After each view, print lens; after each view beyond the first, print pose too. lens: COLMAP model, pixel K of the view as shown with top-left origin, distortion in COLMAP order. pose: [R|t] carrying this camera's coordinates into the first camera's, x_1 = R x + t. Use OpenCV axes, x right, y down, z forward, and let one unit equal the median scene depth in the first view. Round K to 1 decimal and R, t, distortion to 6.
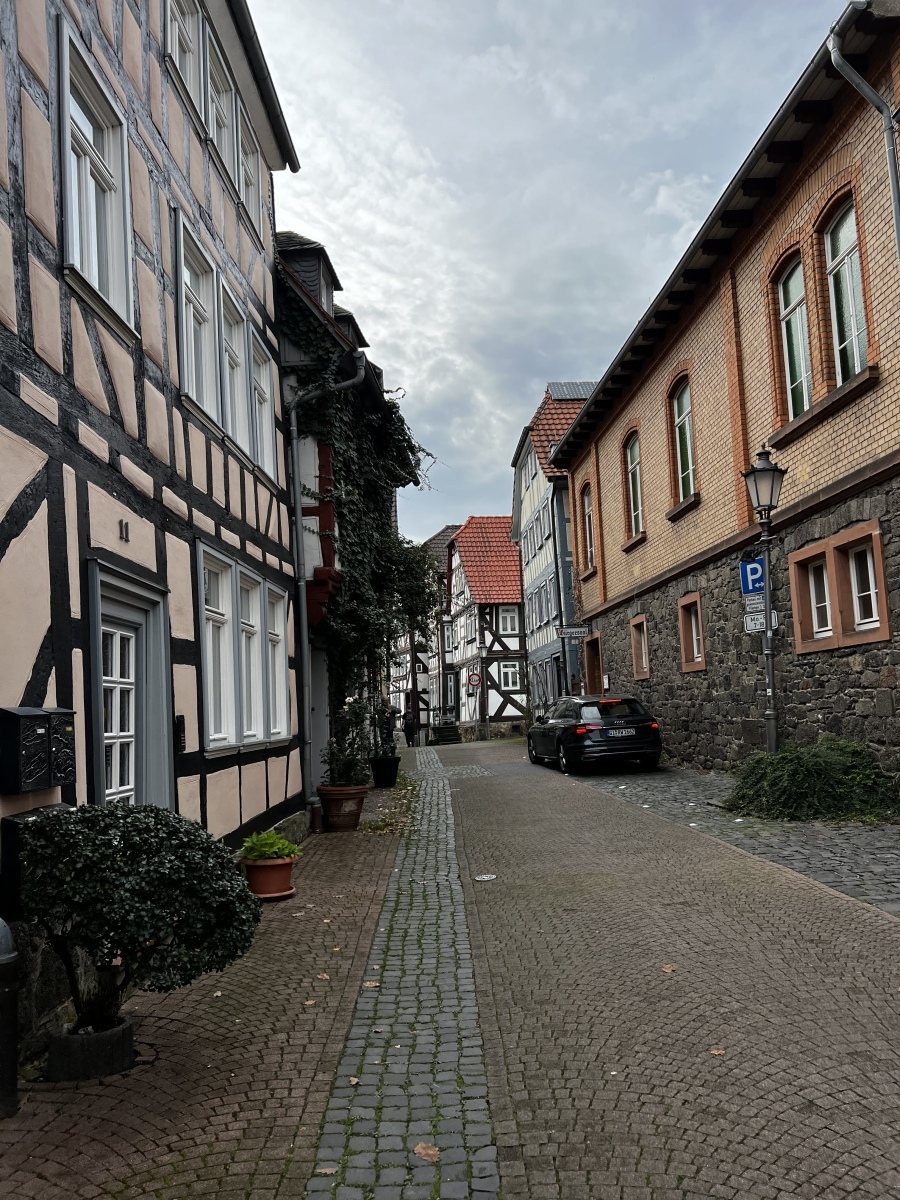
lens RADIAL K [[896.9, 0, 450.0], [0, 896.9, 600.0], [0, 0, 1]] dist [0.052927, 0.000232]
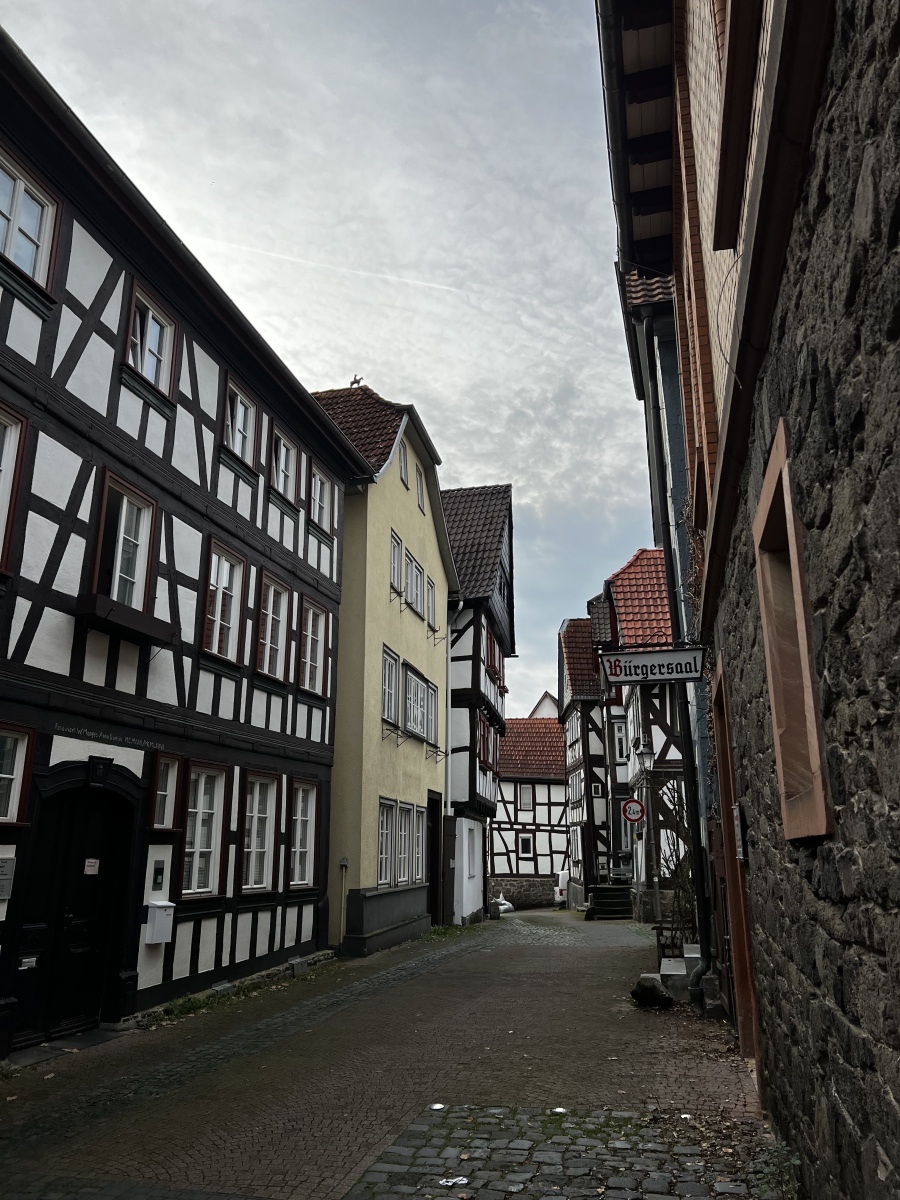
lens RADIAL K [[896.9, 0, 450.0], [0, 896.9, 600.0], [0, 0, 1]] dist [0.052927, 0.000232]
pose [[0.948975, -0.043595, -0.312324, 0.094794], [0.001239, 0.990906, -0.134550, 0.029852], [0.315349, 0.127297, 0.940399, 0.365998]]
